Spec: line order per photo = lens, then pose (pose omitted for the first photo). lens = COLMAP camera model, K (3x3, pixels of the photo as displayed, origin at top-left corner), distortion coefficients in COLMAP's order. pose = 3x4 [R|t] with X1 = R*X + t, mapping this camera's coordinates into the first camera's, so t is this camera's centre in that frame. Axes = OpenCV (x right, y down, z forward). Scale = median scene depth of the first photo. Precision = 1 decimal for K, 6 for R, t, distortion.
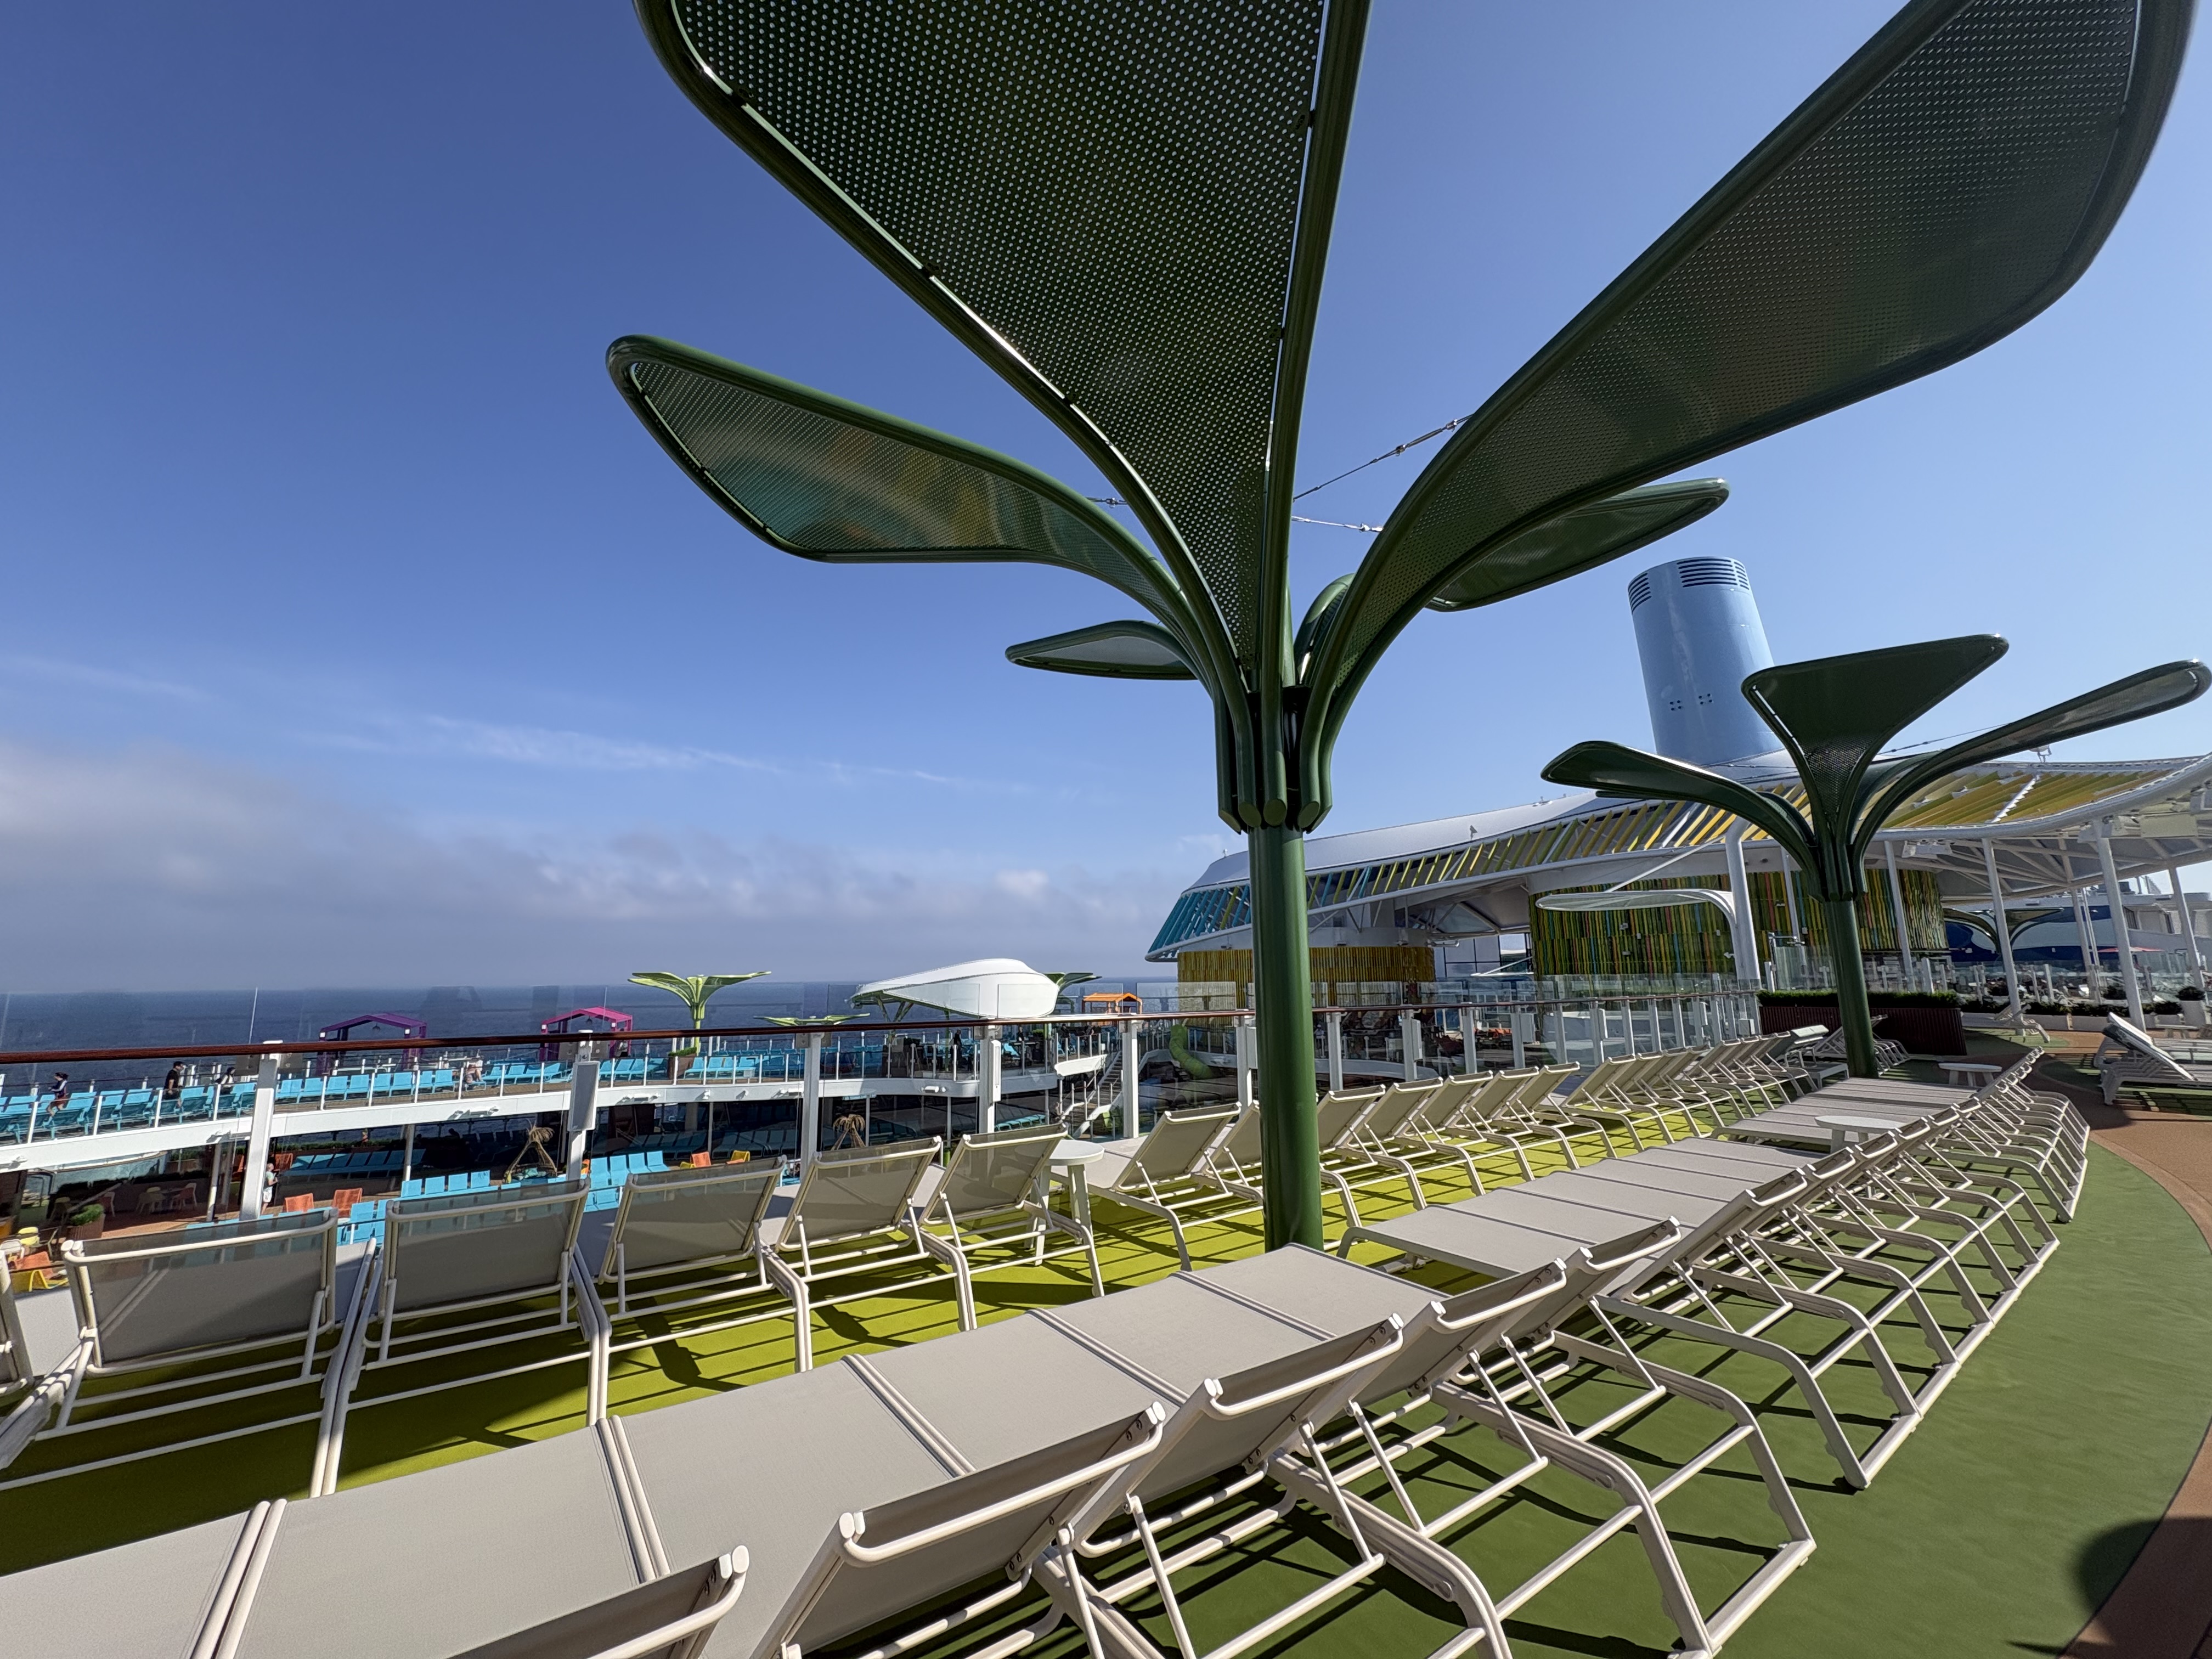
lens RADIAL K [[884.6, 0, 1104.6], [0, 884.6, 829.3], [0, 0, 1]] dist [-0.000422, -0.000151]
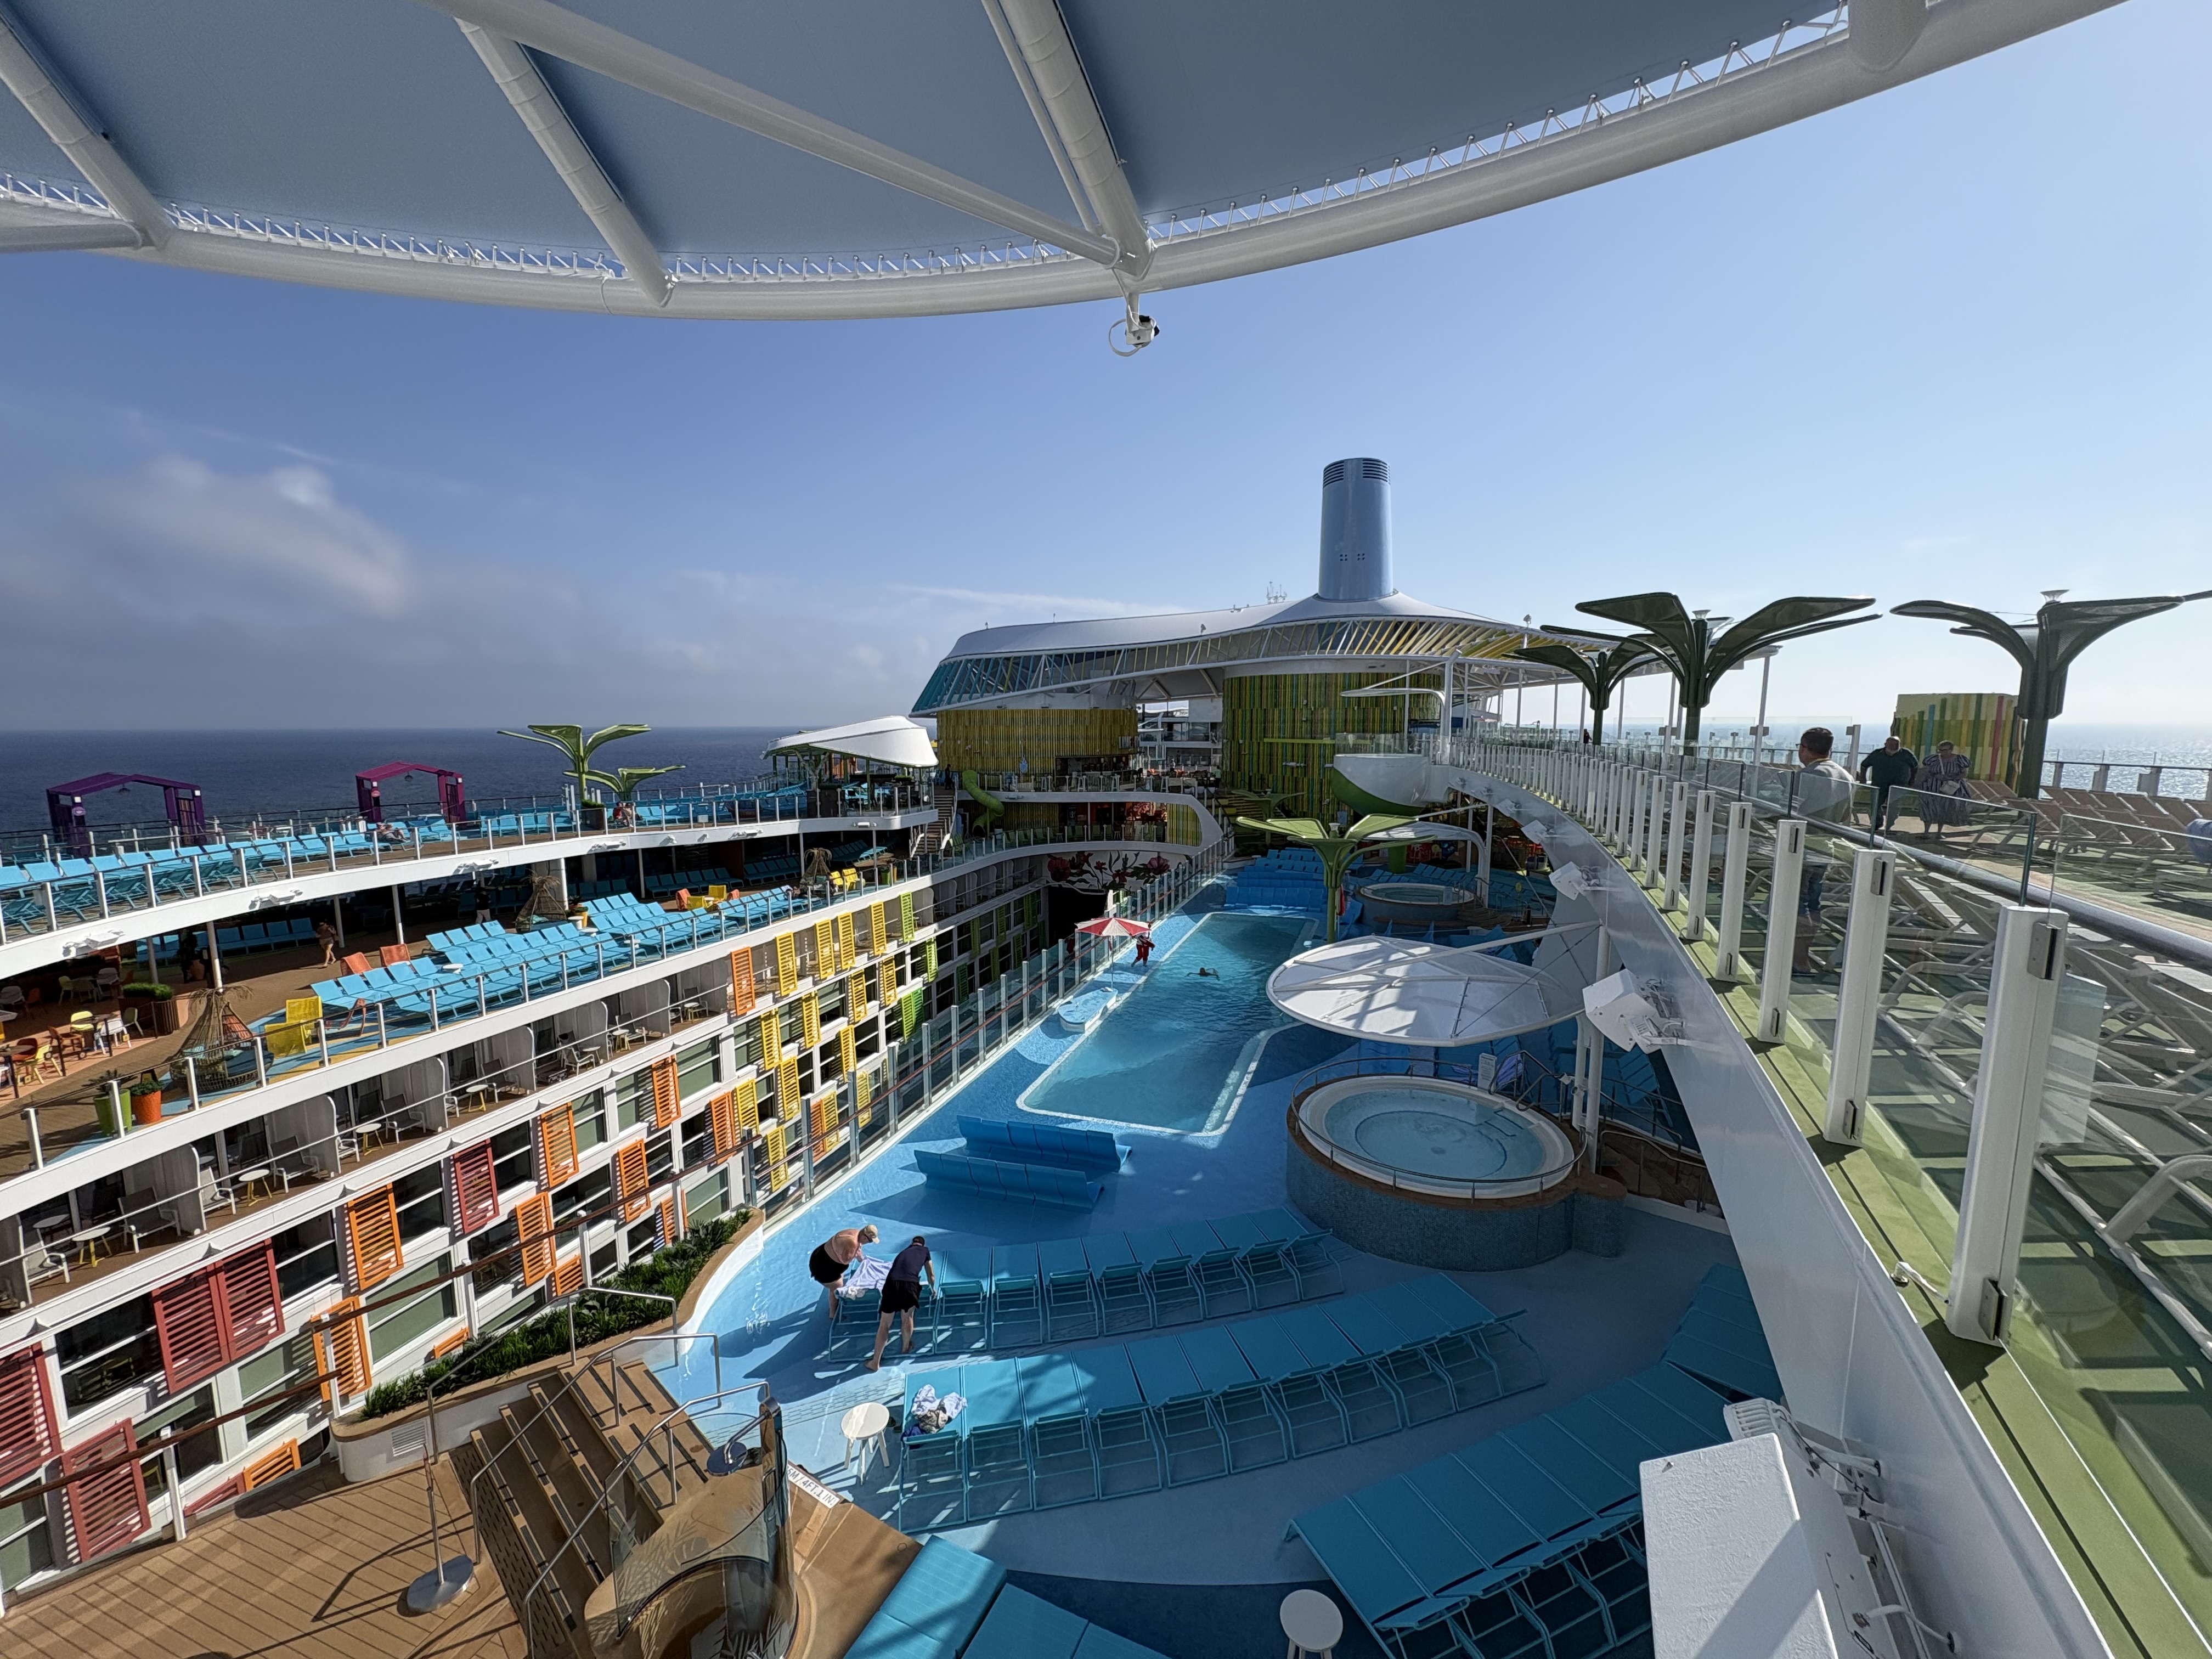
lens RADIAL K [[884.6, 0, 1107.3], [0, 884.6, 834.4], [0, 0, 1]] dist [-0.000422, -0.000151]
pose [[0.834521, -0.057449, 0.547972, -0.593781], [-0.096711, 0.963835, 0.248332, -0.020200], [-0.542421, -0.260234, 0.798785, -0.133877]]
